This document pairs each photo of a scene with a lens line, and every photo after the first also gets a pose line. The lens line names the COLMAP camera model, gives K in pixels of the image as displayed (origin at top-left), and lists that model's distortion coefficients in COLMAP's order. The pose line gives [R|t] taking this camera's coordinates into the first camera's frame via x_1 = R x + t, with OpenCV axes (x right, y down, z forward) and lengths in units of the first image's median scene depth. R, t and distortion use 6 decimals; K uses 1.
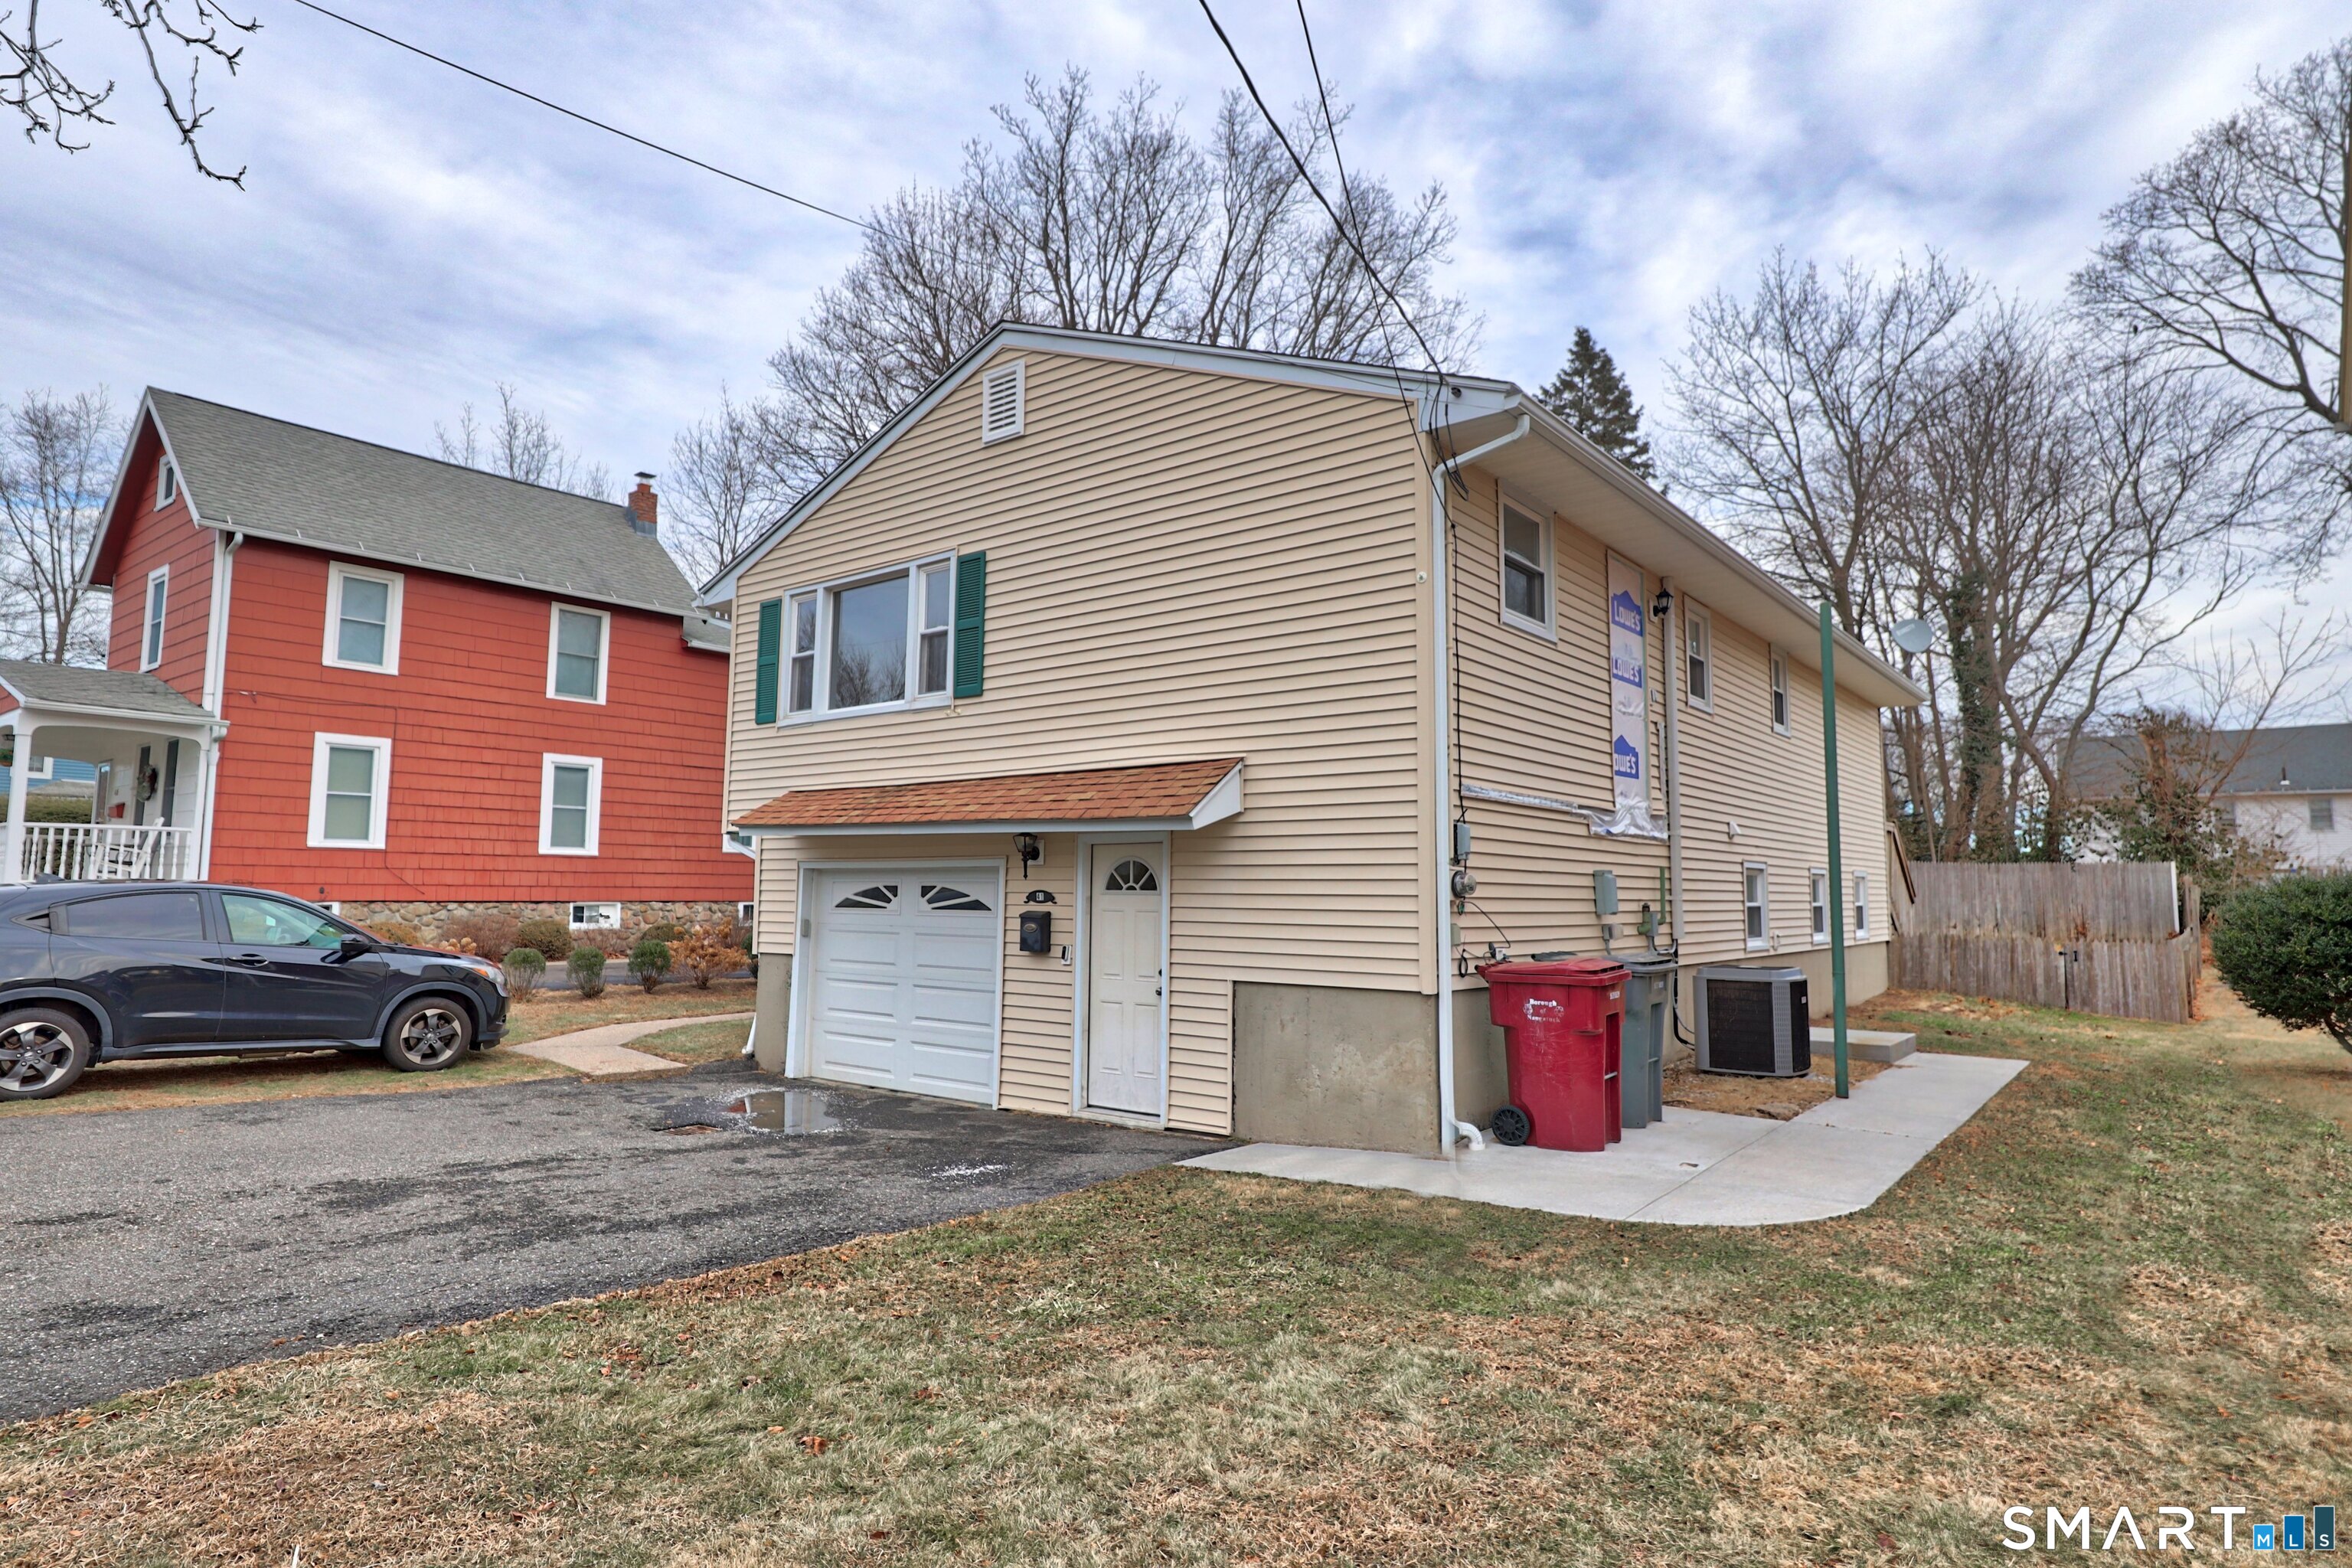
lens RADIAL K [[1293.4, 0, 1167.4], [0, 1293.4, 771.0], [0, 0, 1]] dist [0.004673, 0.000532]
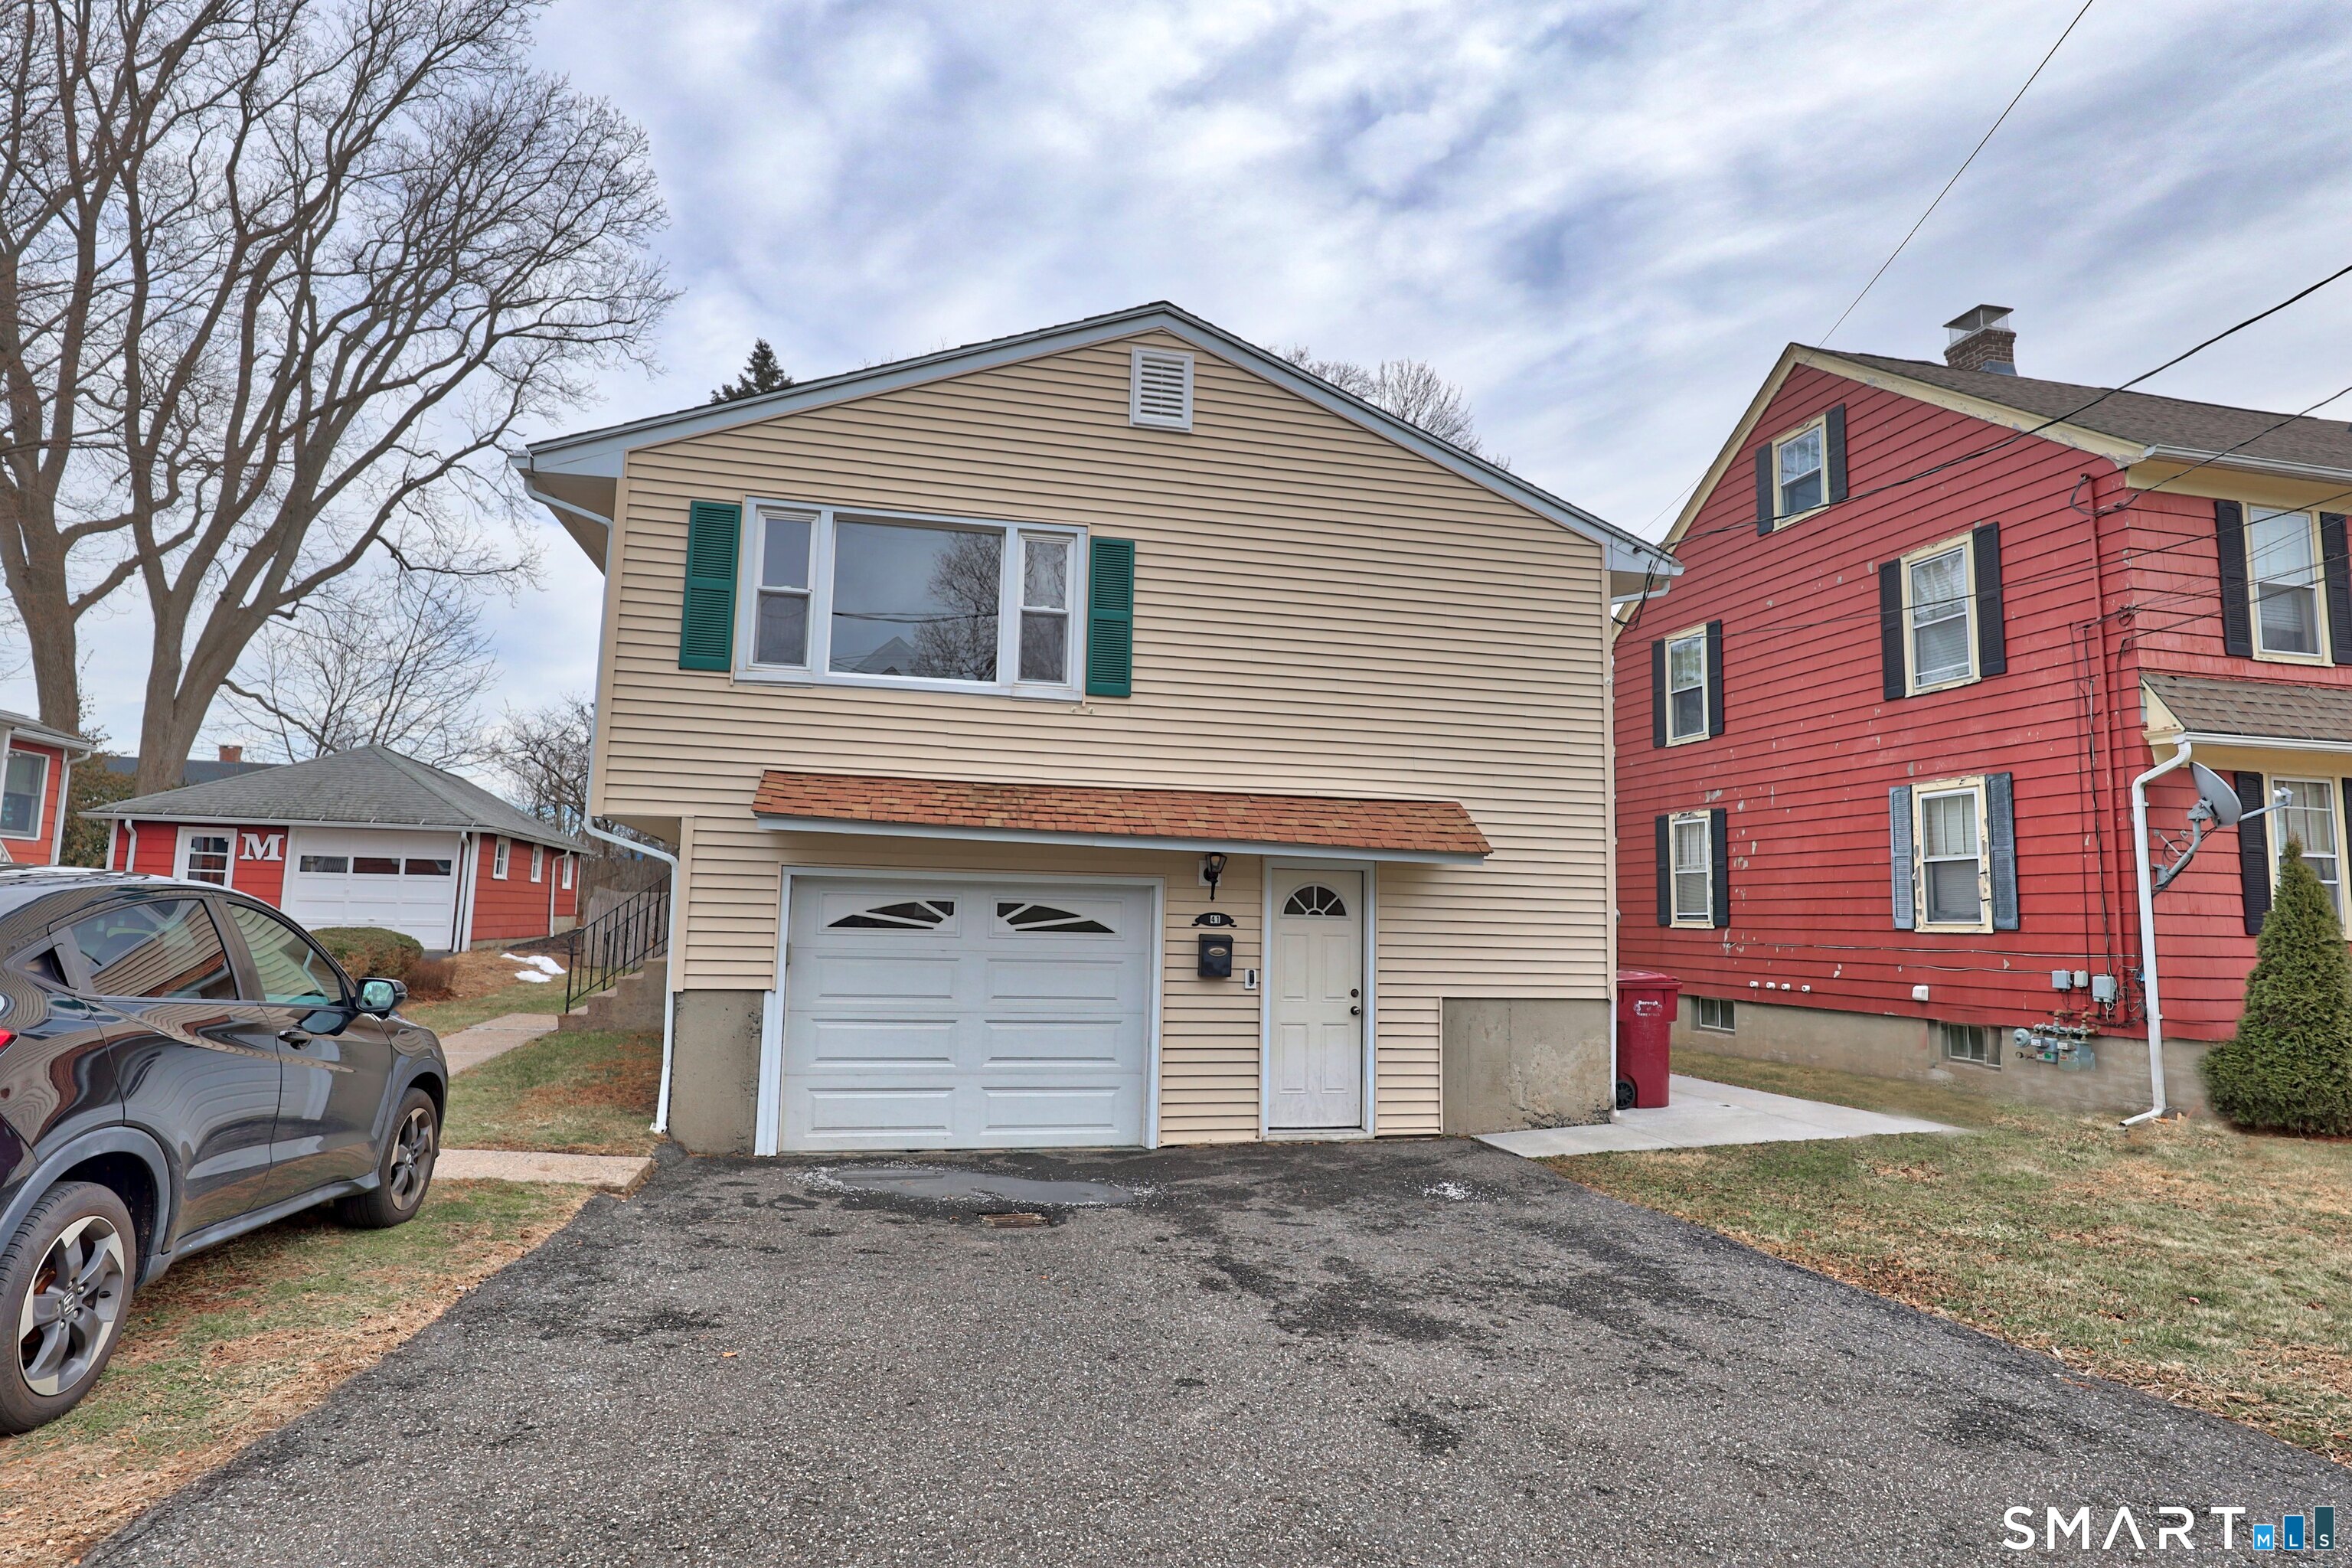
lens RADIAL K [[1293.4, 0, 1167.4], [0, 1293.4, 771.0], [0, 0, 1]] dist [0.004673, 0.000532]
pose [[0.611667, 0.096531, 0.785204, -0.835160], [-0.093641, 0.994385, -0.049302, 0.035592], [-0.785554, -0.043372, 0.617271, 0.409825]]
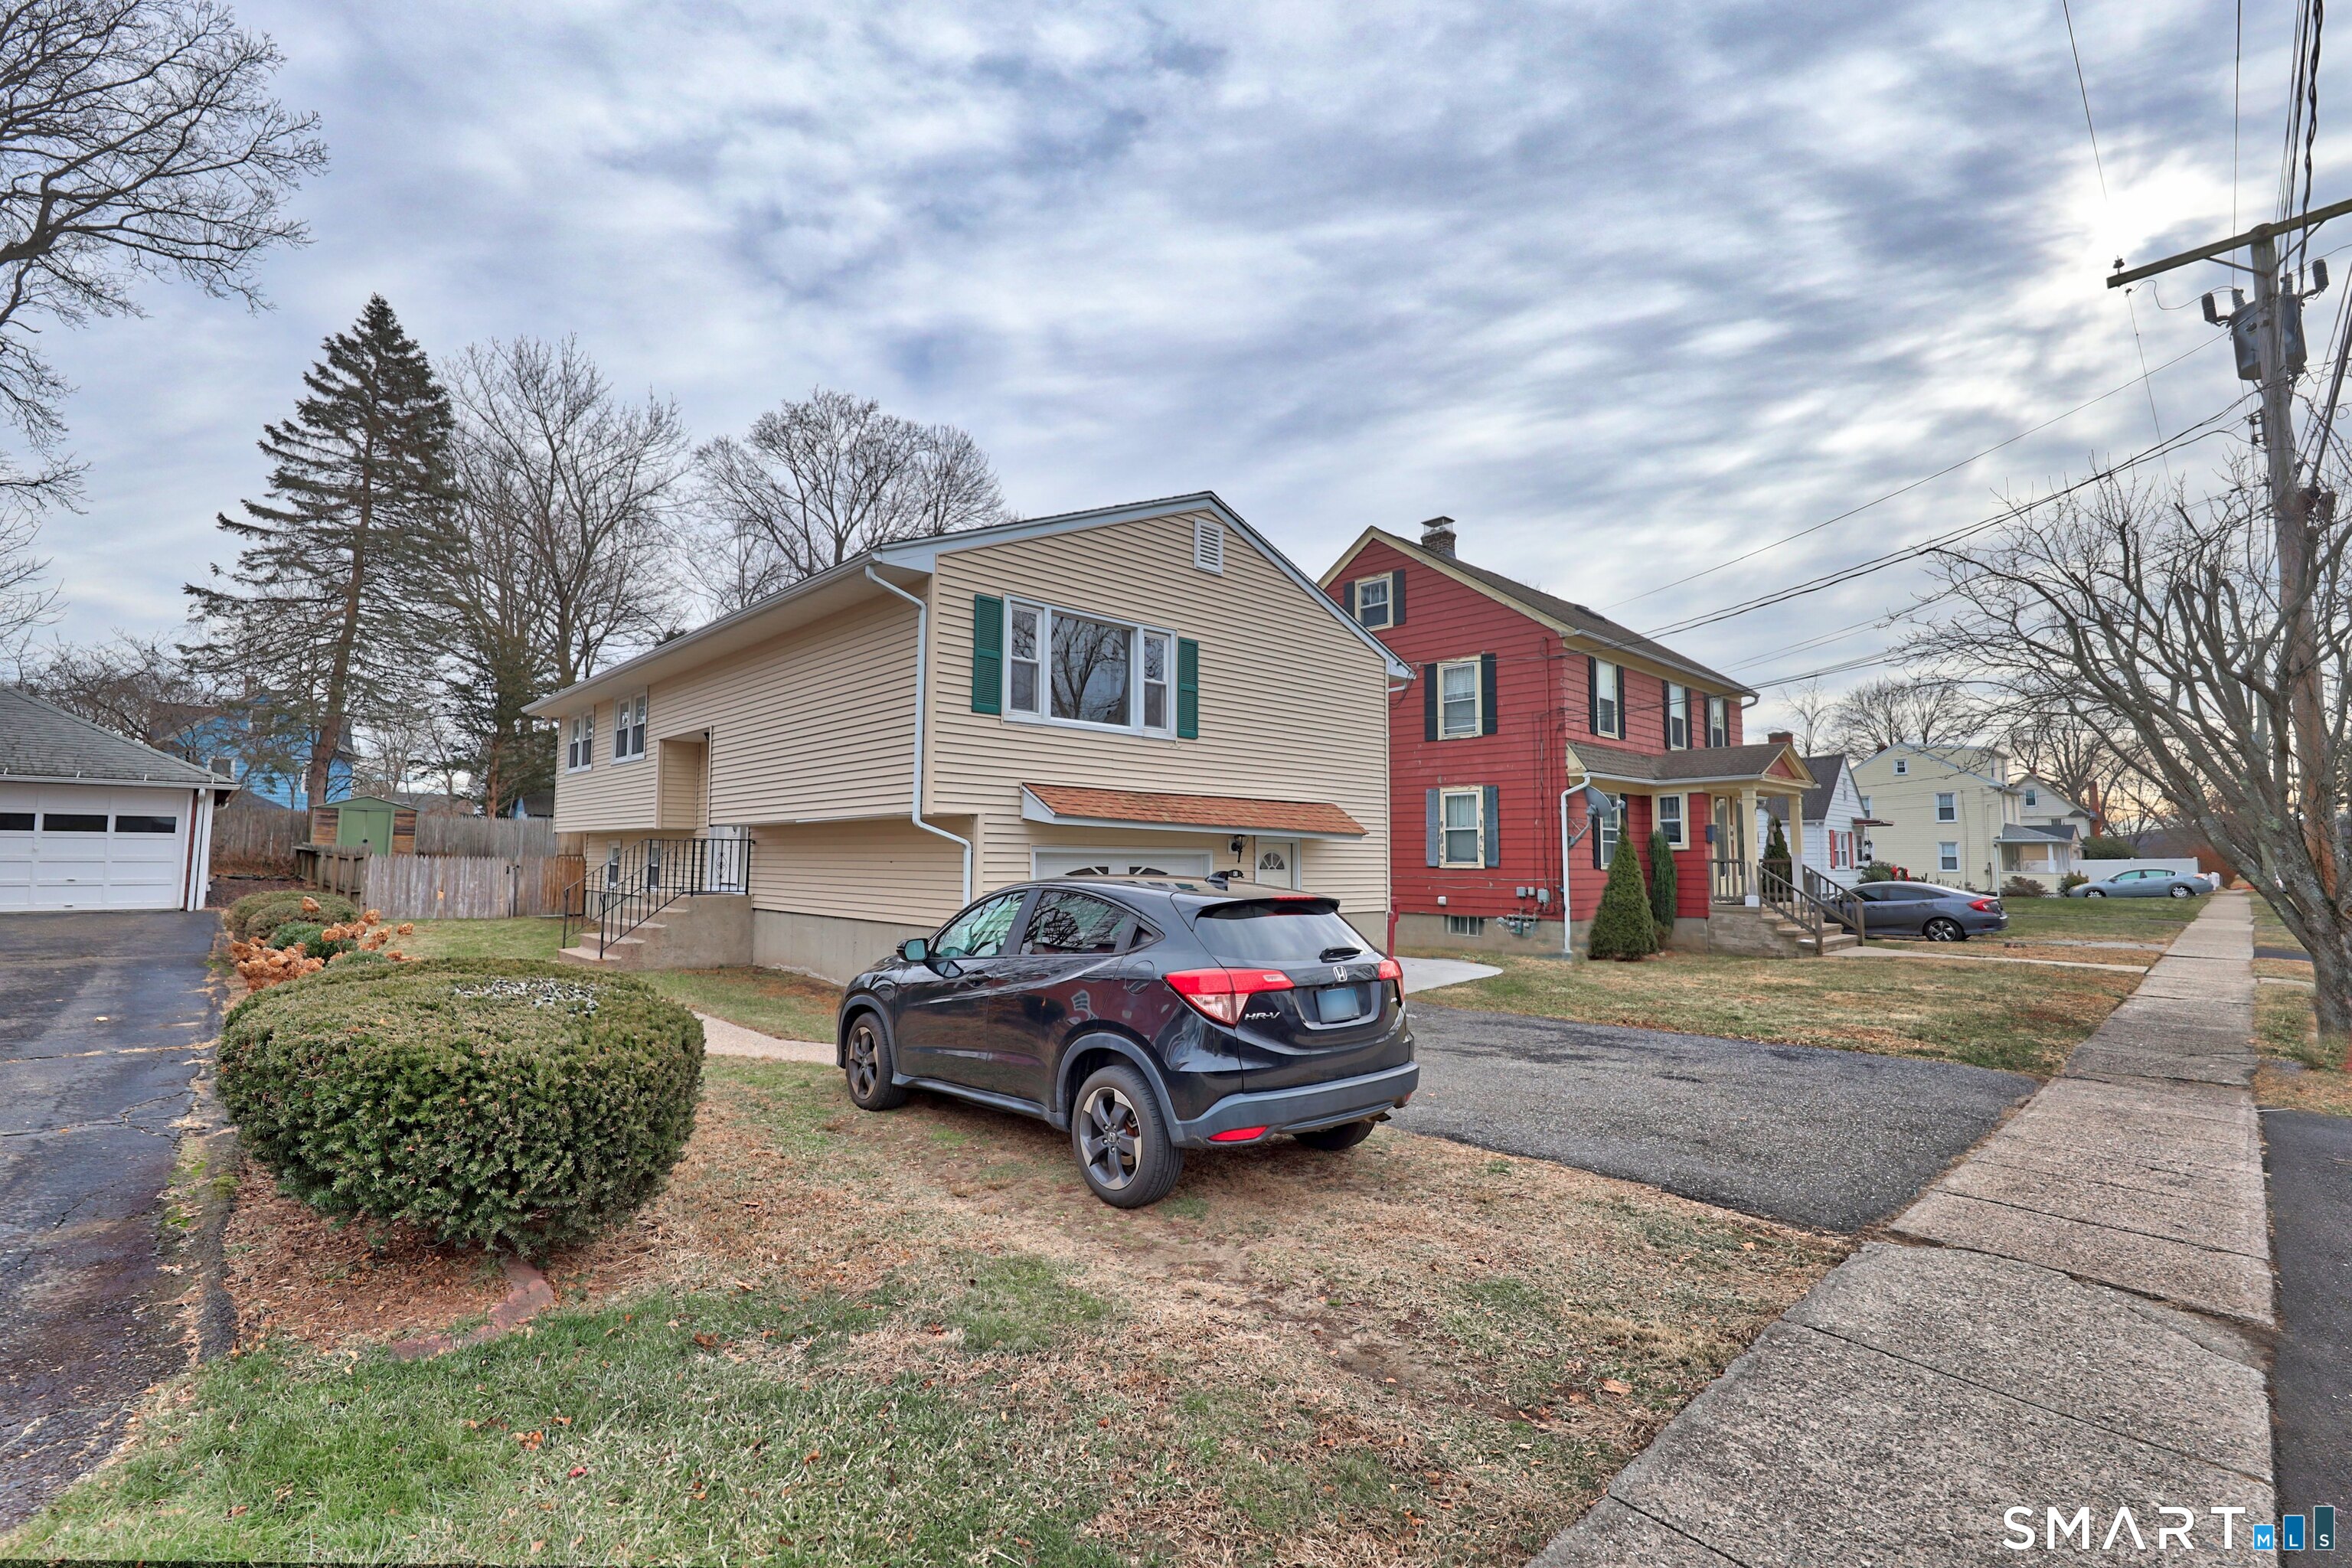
lens RADIAL K [[1017.3, 0, 1177.3], [0, 1017.3, 784.1], [0, 0, 1]] dist [0.009742, 0.000140]
pose [[0.134828, 0.065515, 0.988701, -1.292066], [-0.102700, 0.993362, -0.051818, 0.055407], [-0.985532, -0.094553, 0.140661, 0.847913]]
